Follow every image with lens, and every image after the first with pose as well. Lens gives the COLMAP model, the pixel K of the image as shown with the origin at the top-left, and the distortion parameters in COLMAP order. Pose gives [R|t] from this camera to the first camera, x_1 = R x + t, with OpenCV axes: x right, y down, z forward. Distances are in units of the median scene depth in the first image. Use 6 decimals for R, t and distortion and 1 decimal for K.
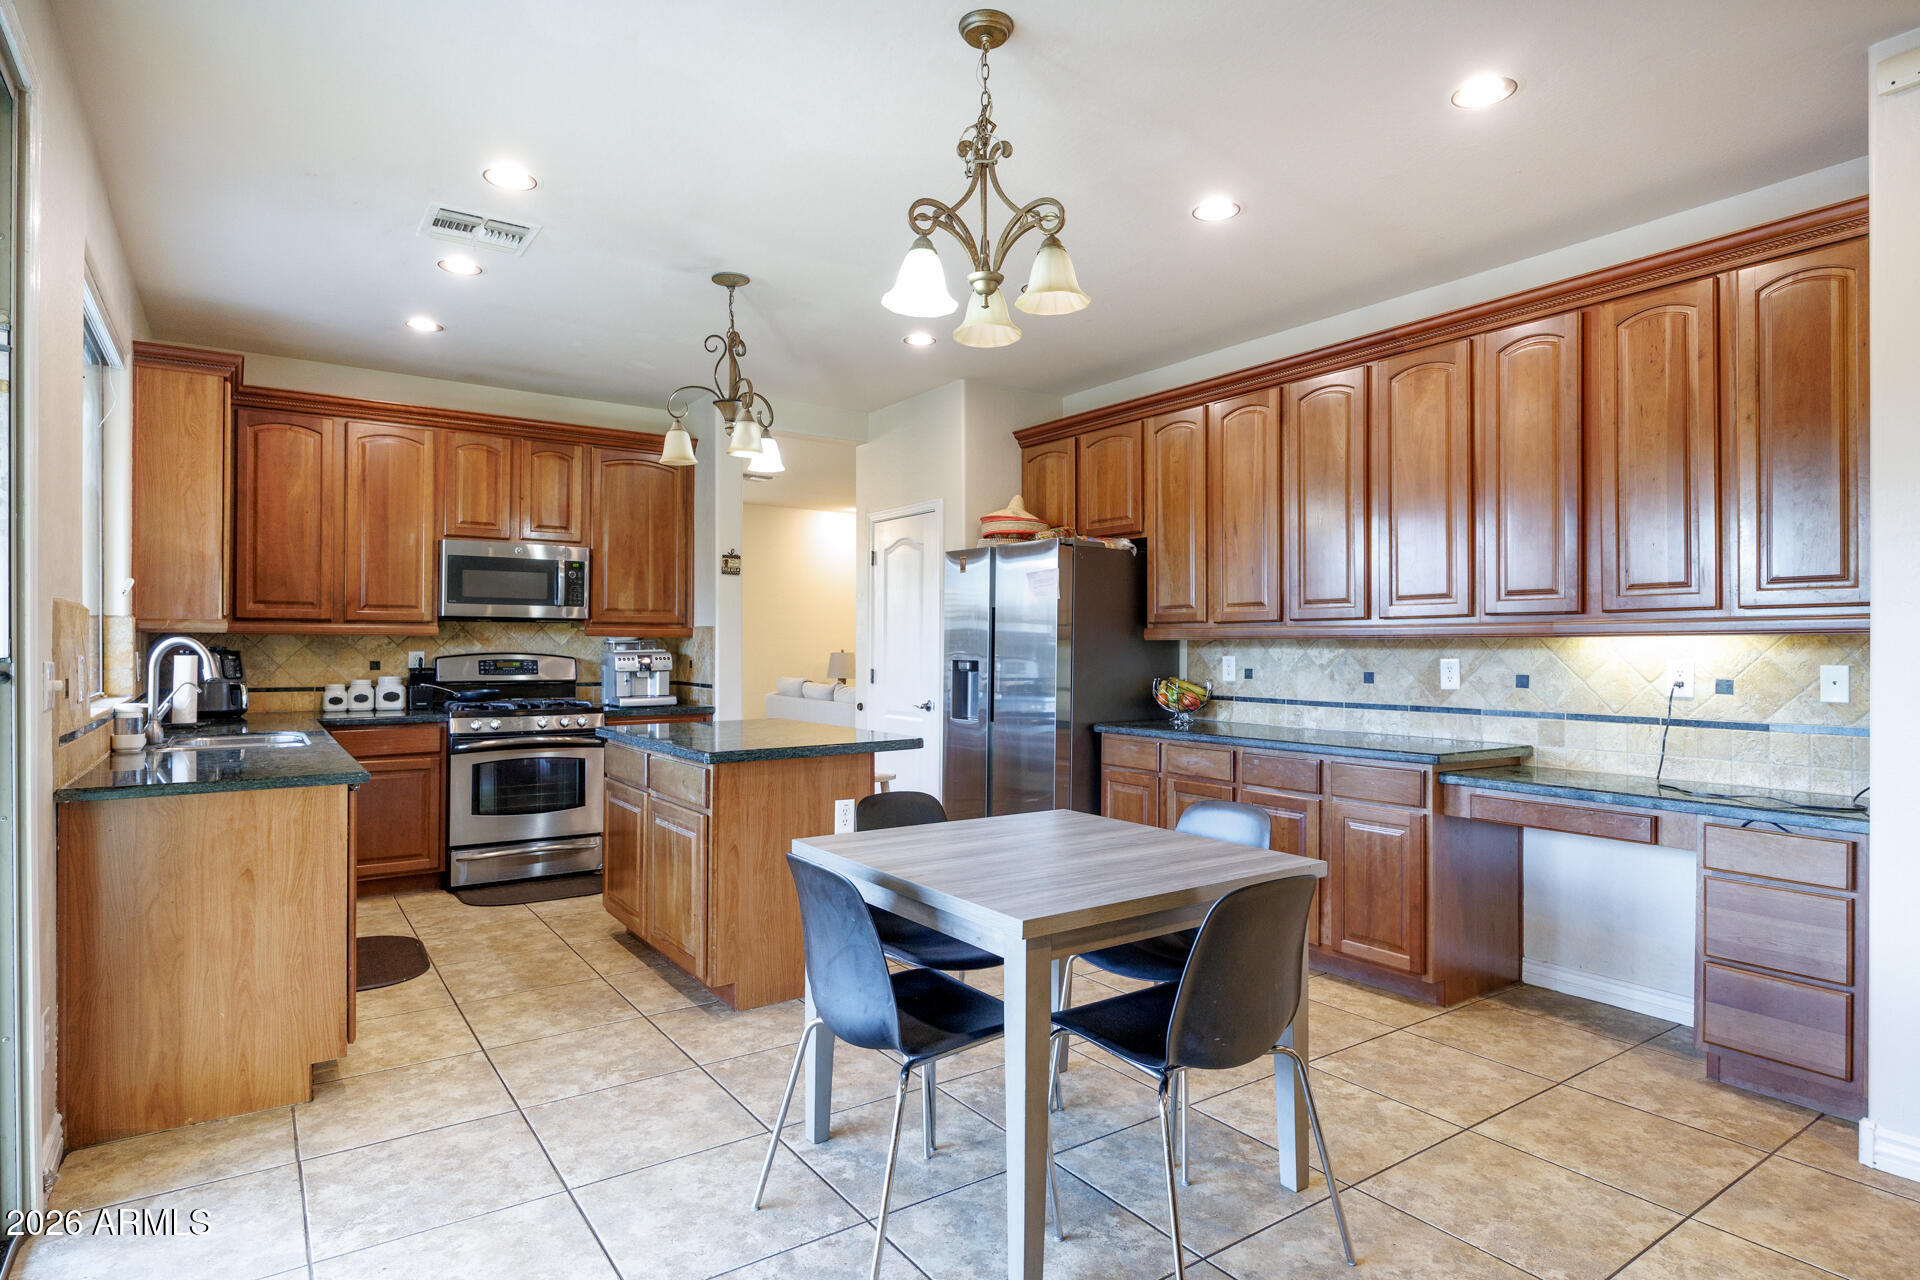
lens RADIAL K [[1035.1, 0, 961.0], [0, 1035.1, 638.2], [0, 0, 1]] dist [-0.001075, -0.000088]
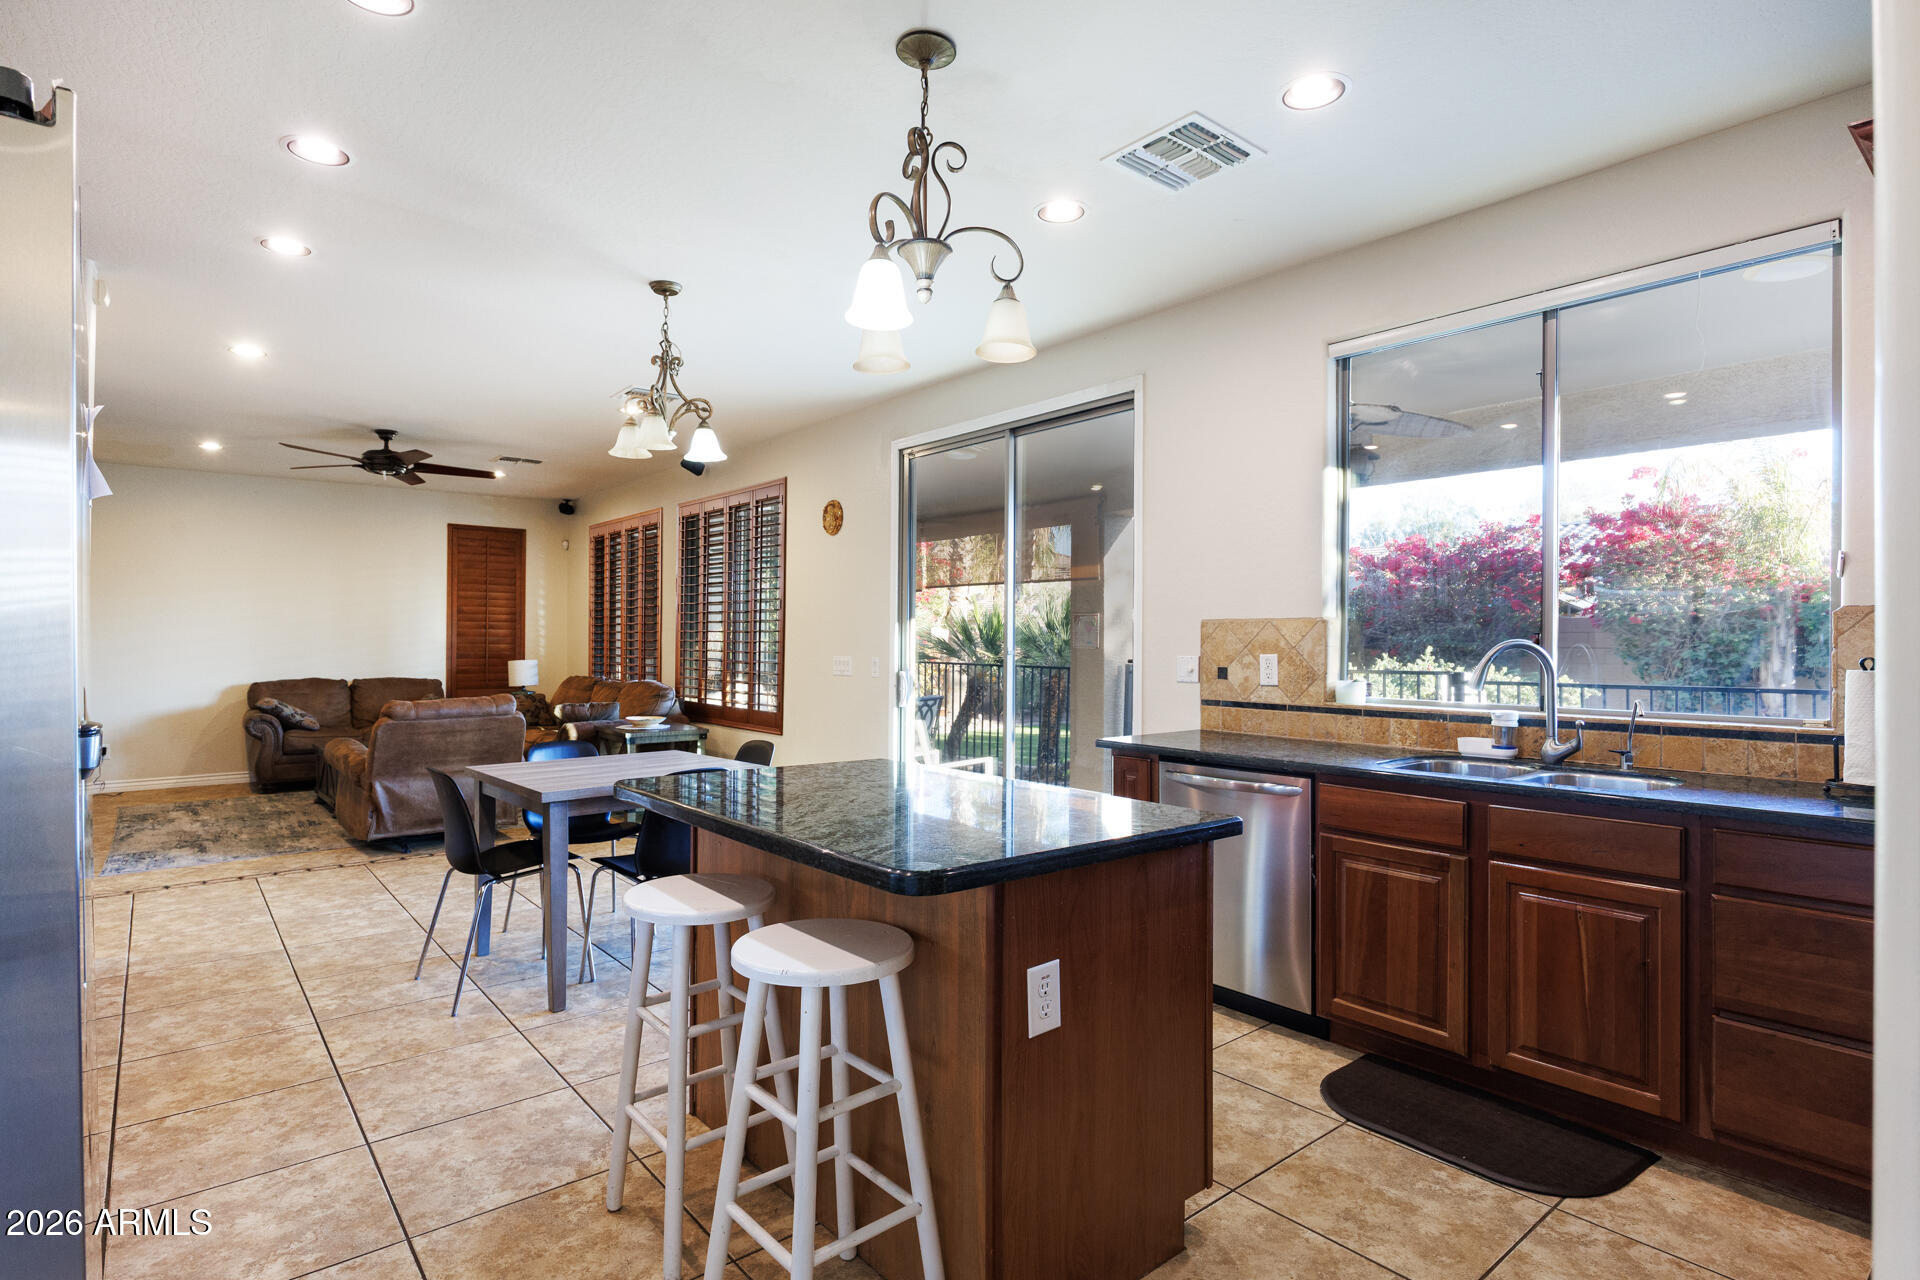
lens RADIAL K [[978.0, 0, 961.5], [0, 978.0, 637.0], [0, 0, 1]] dist [-0.000045, -0.000482]
pose [[-0.995908, -0.008113, -0.090013, -0.252445], [-0.006942, 0.999887, -0.013319, 0.009477], [0.090111, -0.012639, -0.995852, 2.082332]]
